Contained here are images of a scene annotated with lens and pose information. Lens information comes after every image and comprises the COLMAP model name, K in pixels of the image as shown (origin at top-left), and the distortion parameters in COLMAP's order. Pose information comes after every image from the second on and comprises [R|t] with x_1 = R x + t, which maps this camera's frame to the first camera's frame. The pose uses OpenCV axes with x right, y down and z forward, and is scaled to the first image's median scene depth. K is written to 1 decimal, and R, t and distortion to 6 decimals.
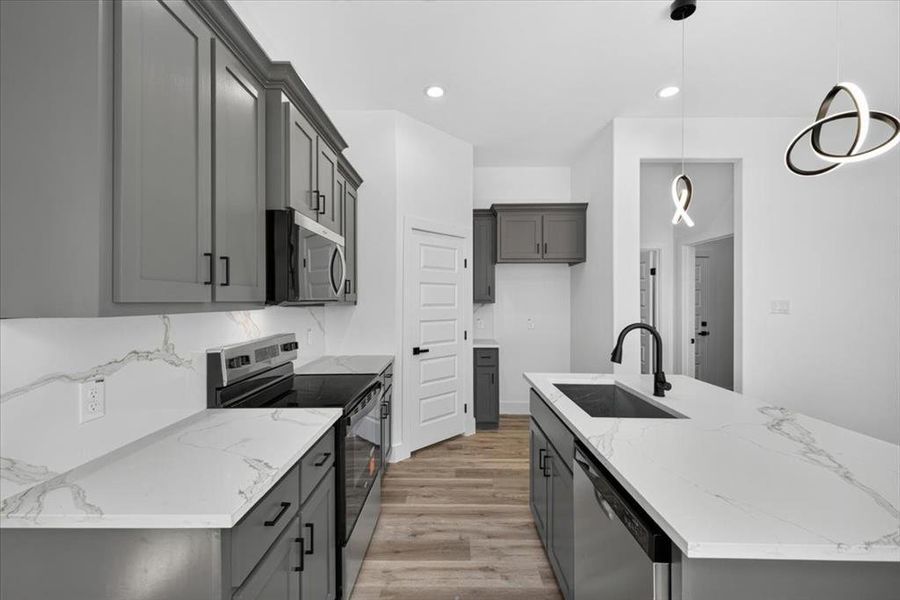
lens RADIAL K [[375.1, 0, 436.0], [0, 375.1, 297.7], [0, 0, 1]] dist [0.009057, -0.001588]
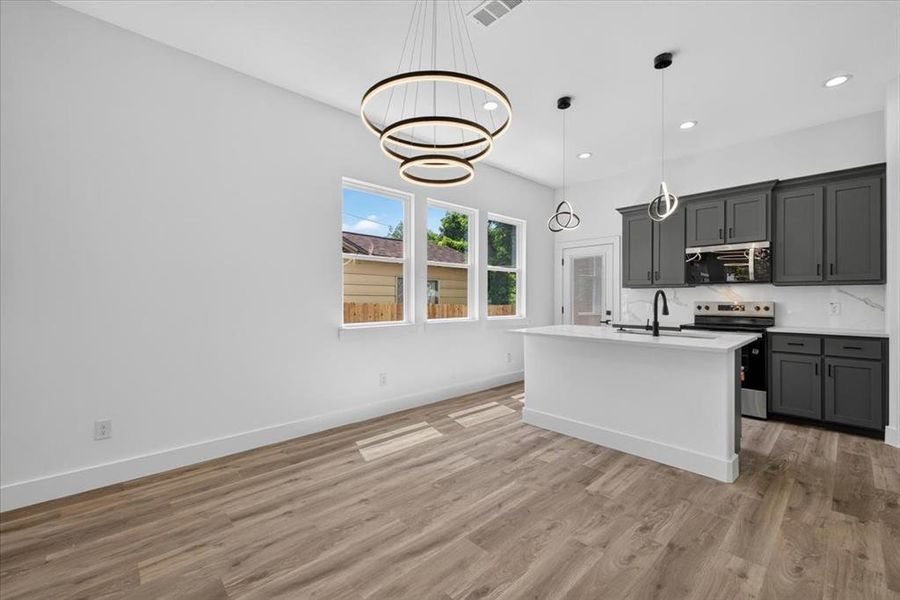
lens RADIAL K [[375.1, 0, 448.9], [0, 375.1, 294.3], [0, 0, 1]] dist [0.009057, -0.001588]
pose [[-0.702636, 0.002299, -0.711546, 1.512802], [0.008688, 0.999948, -0.005349, 0.051300], [0.711497, -0.009941, -0.702619, 0.966990]]
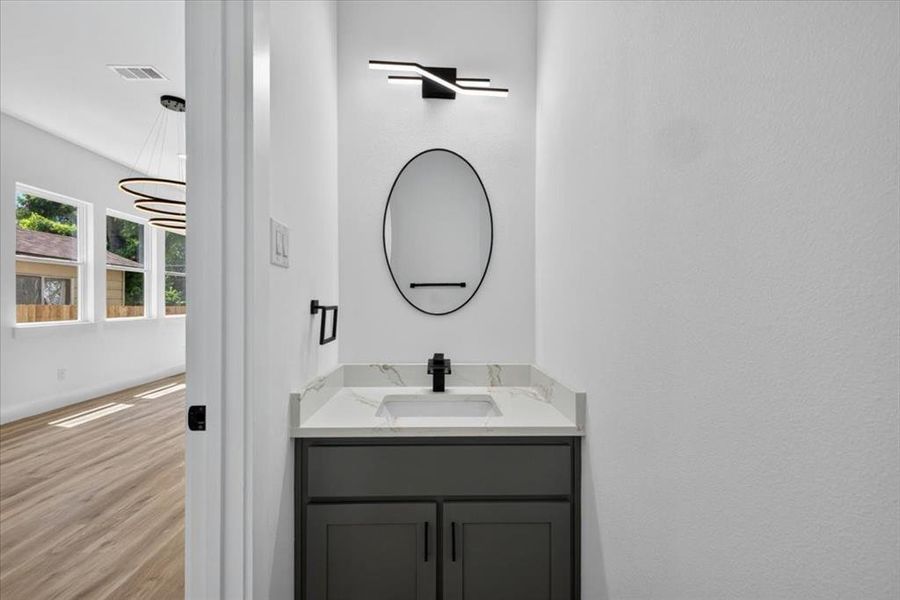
lens RADIAL K [[375.1, 0, 450.9], [0, 375.1, 301.0], [0, 0, 1]] dist [0.009057, -0.001588]
pose [[0.087853, 0.011874, -0.996063, 2.297328], [-0.002998, 0.999928, 0.011655, 0.042699], [0.996129, 0.001962, 0.087882, 1.224749]]
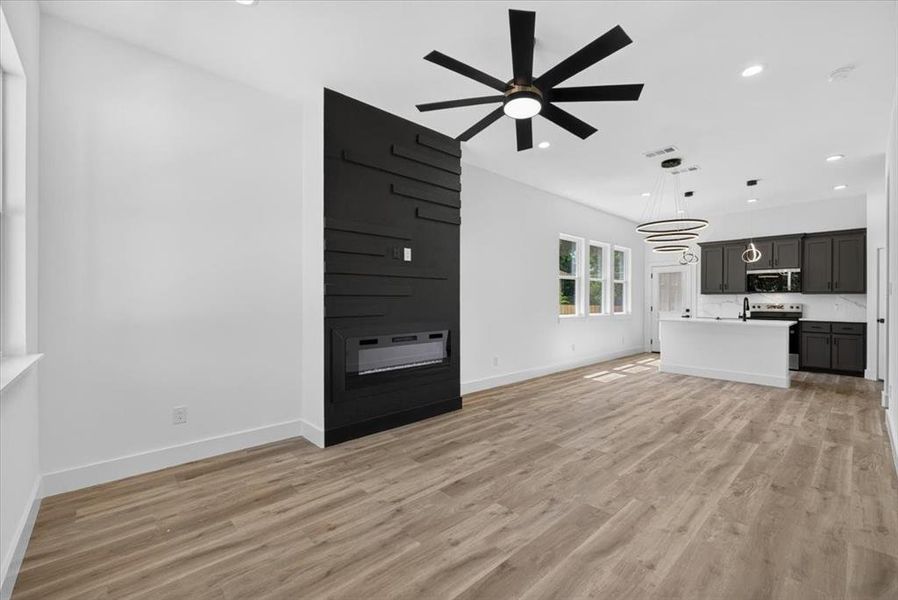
lens RADIAL K [[374.3, 0, 451.8], [0, 374.3, 296.8], [0, 0, 1]] dist [0.009057, -0.001588]
pose [[-0.706718, 0.004887, -0.707478, 2.877981], [0.007005, 0.999975, -0.000090, 0.025774], [0.707461, -0.005019, -0.706735, 0.957096]]
